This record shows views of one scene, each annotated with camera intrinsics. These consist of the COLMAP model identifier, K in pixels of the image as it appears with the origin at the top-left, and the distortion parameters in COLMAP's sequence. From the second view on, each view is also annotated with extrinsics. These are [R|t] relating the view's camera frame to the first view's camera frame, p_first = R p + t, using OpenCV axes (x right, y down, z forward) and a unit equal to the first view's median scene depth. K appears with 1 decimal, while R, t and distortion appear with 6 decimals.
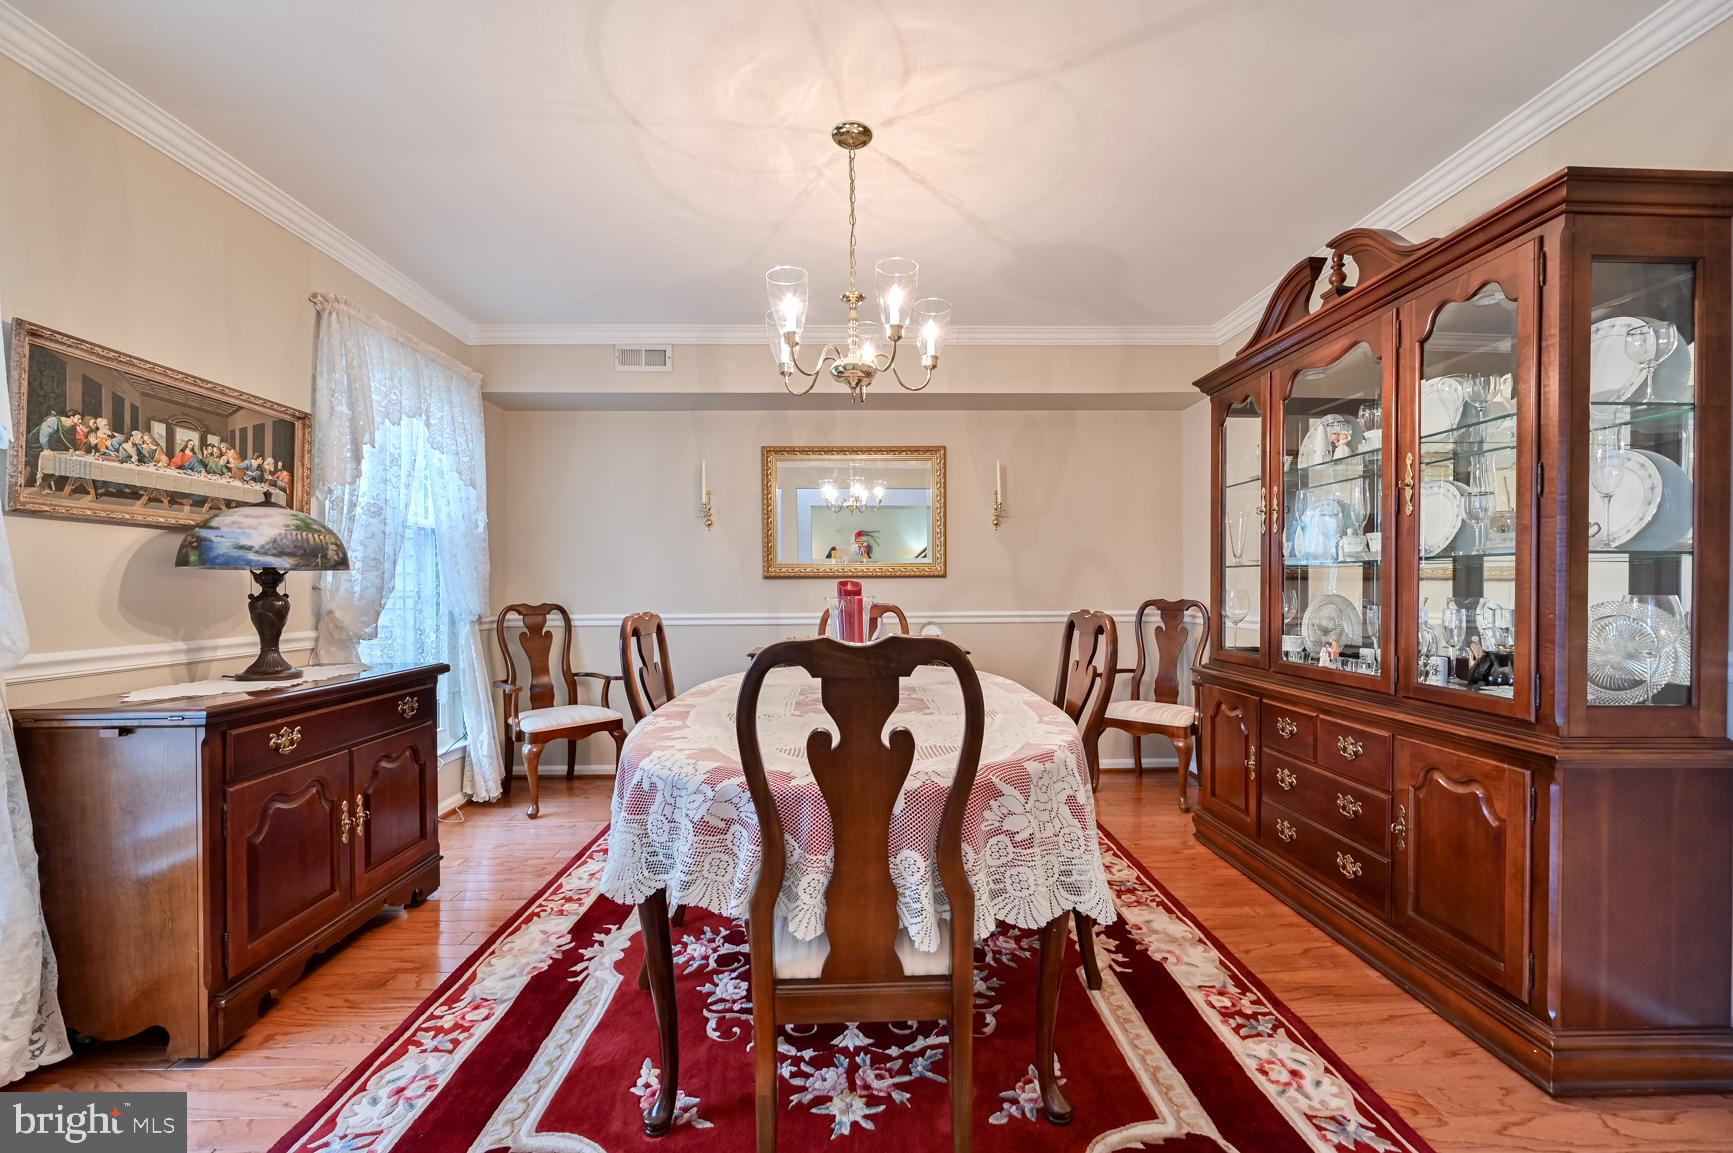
lens RADIAL K [[680.1, 0, 868.7], [0, 680.1, 581.7], [0, 0, 1]] dist [-0.001281, 0.000393]
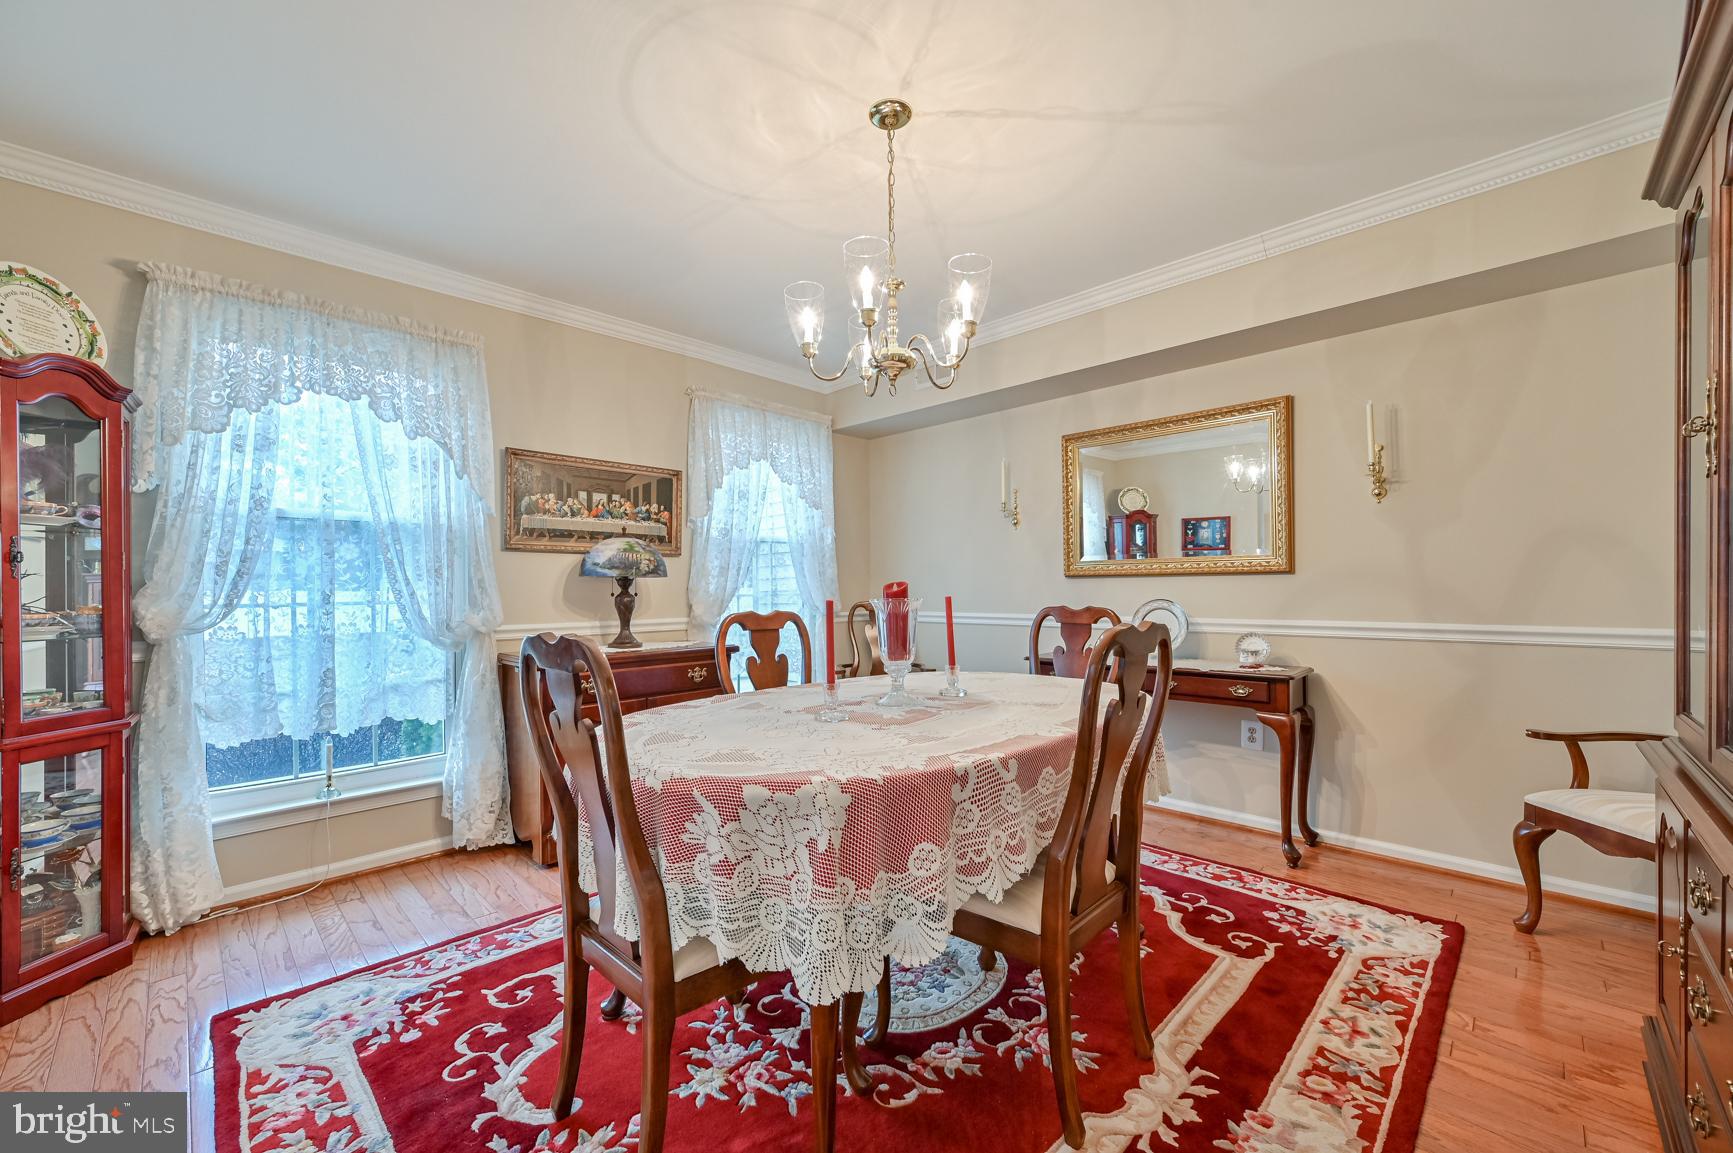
lens RADIAL K [[680.1, 0, 854.6], [0, 680.1, 582.3], [0, 0, 1]] dist [-0.001281, 0.000393]
pose [[0.697094, -0.005792, -0.716957, 0.604337], [0.008866, 0.999961, 0.000541, -0.002790], [0.716925, -0.006734, 0.697118, 0.289211]]
